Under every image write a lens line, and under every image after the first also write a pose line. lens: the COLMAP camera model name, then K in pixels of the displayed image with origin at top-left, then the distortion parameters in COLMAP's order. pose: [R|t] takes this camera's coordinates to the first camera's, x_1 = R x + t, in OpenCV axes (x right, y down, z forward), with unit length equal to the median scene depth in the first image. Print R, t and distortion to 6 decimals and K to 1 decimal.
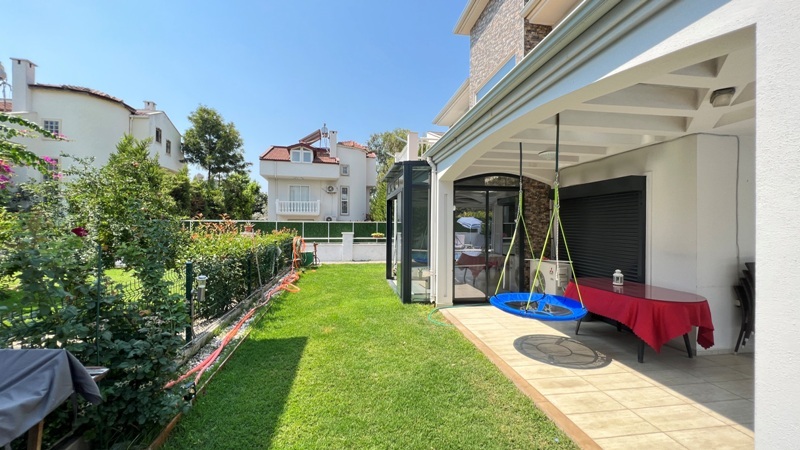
lens RADIAL K [[319.9, 0, 396.9], [0, 319.9, 224.1], [0, 0, 1]] dist [-0.002005, 0.000899]
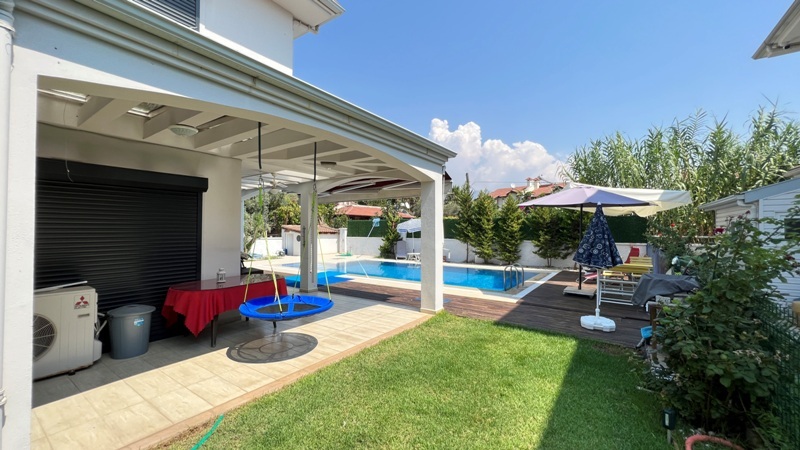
lens RADIAL K [[319.9, 0, 395.8], [0, 319.9, 227.9], [0, 0, 1]] dist [-0.002005, 0.000899]
pose [[-0.722933, -0.007380, 0.690879, -0.328620], [-0.010504, 0.999945, -0.000309, 0.003893], [-0.690839, -0.007480, -0.722970, 0.992913]]
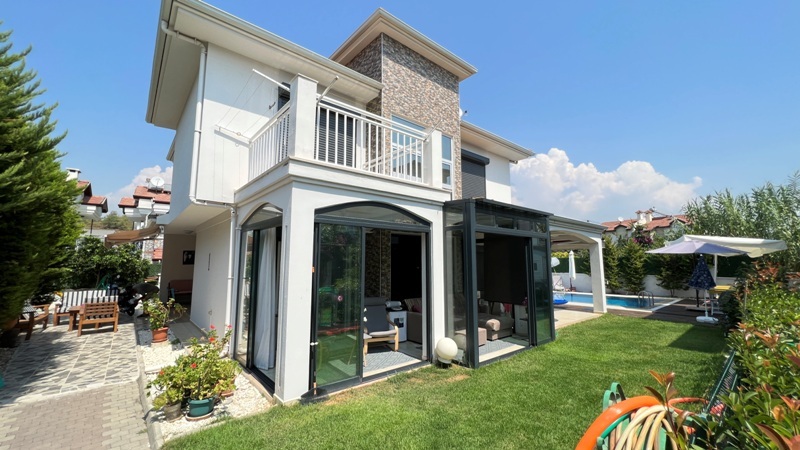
lens RADIAL K [[319.9, 0, 399.5], [0, 319.9, 221.9], [0, 0, 1]] dist [-0.002005, 0.000899]
pose [[-0.531004, 0.095775, 0.841939, -0.712247], [-0.010716, 0.992754, -0.119689, -0.024182], [-0.847301, -0.072578, -0.526130, 2.190515]]
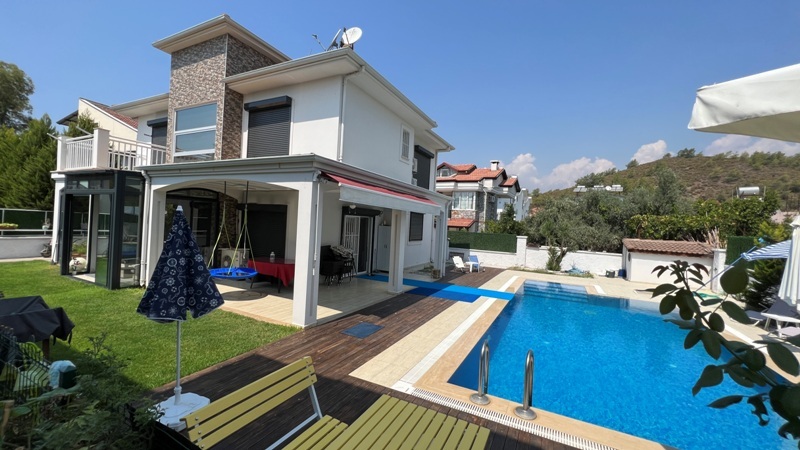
lens RADIAL K [[319.9, 0, 397.3], [0, 319.9, 222.8], [0, 0, 1]] dist [-0.002005, 0.000899]
pose [[0.581983, 0.025061, 0.812815, -0.343354], [-0.048962, 0.998792, 0.004262, -0.061046], [-0.811726, -0.042278, 0.582506, -0.560813]]
